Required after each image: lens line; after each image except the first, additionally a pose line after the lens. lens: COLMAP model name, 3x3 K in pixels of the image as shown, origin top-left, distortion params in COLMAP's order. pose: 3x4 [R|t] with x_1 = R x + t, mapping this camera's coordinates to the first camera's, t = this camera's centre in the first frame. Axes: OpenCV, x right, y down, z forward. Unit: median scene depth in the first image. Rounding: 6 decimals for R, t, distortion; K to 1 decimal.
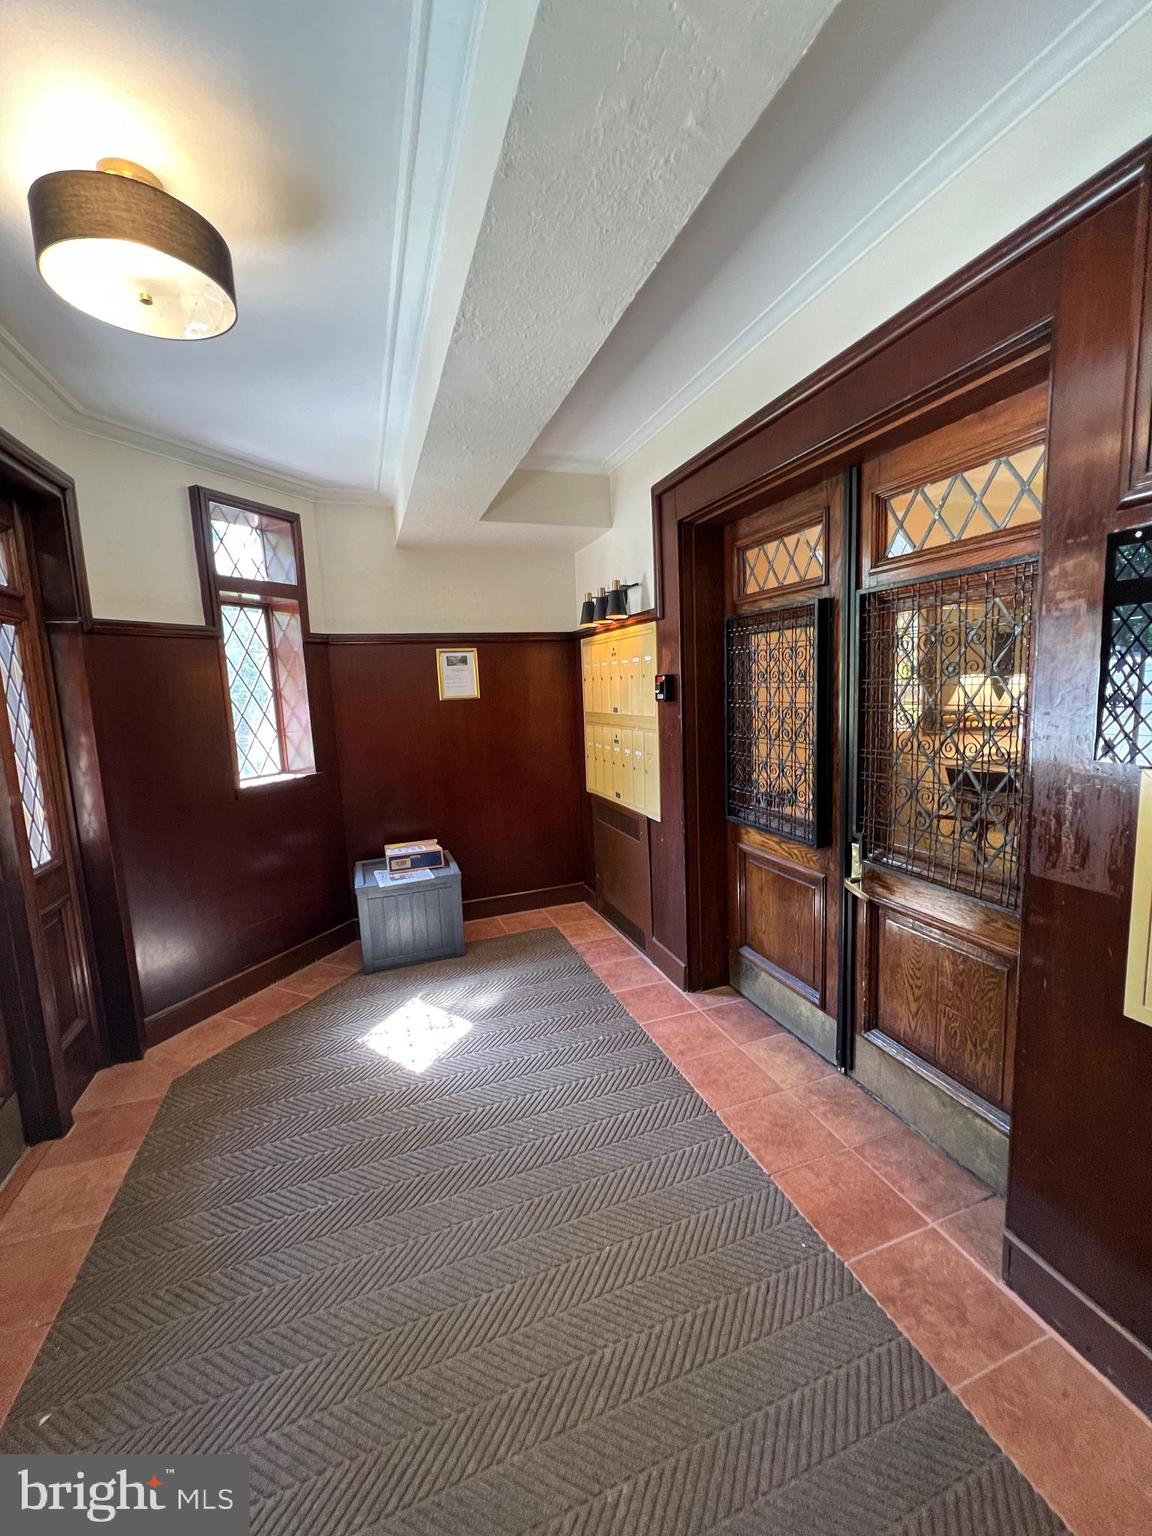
lens RADIAL K [[621.2, 0, 576.0], [0, 621.2, 768.0], [0, 0, 1]] dist [0.001589, 0.000196]
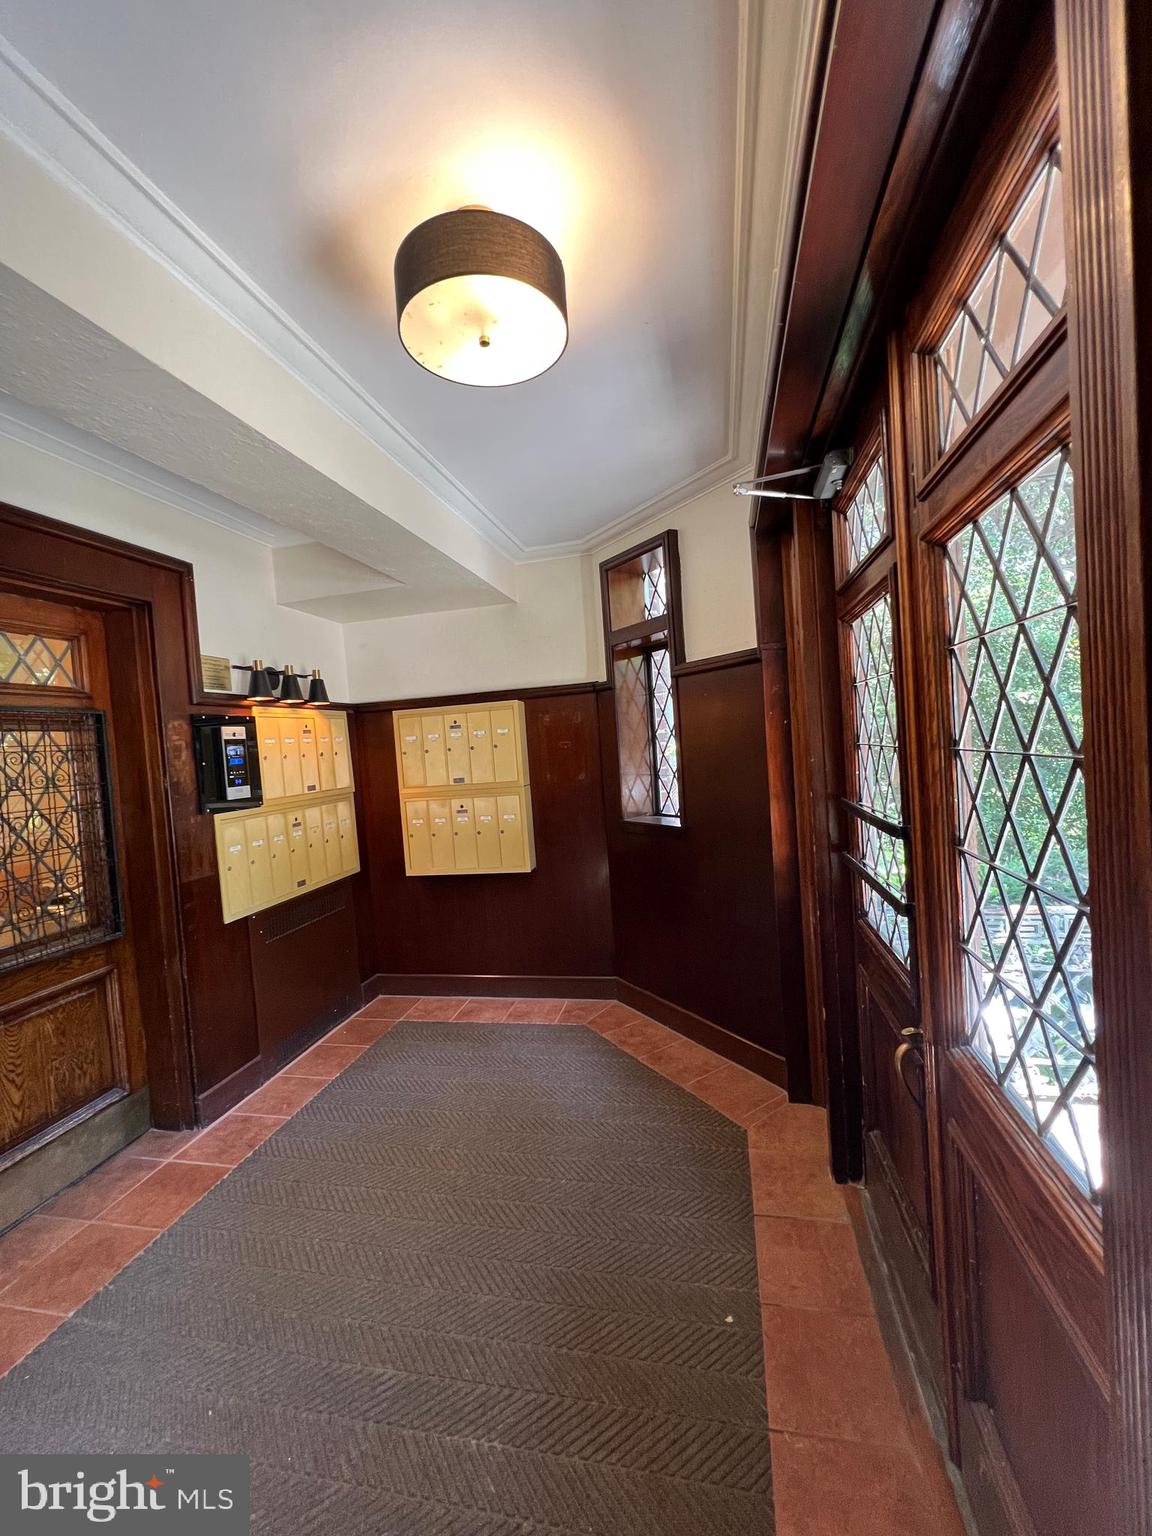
lens RADIAL K [[621.2, 0, 576.0], [0, 621.2, 768.0], [0, 0, 1]] dist [0.001589, 0.000196]
pose [[-0.841008, 0.068470, 0.536673, -1.087906], [0.162903, 0.977973, 0.130508, -0.185801], [-0.515916, 0.197184, -0.833636, 1.605805]]
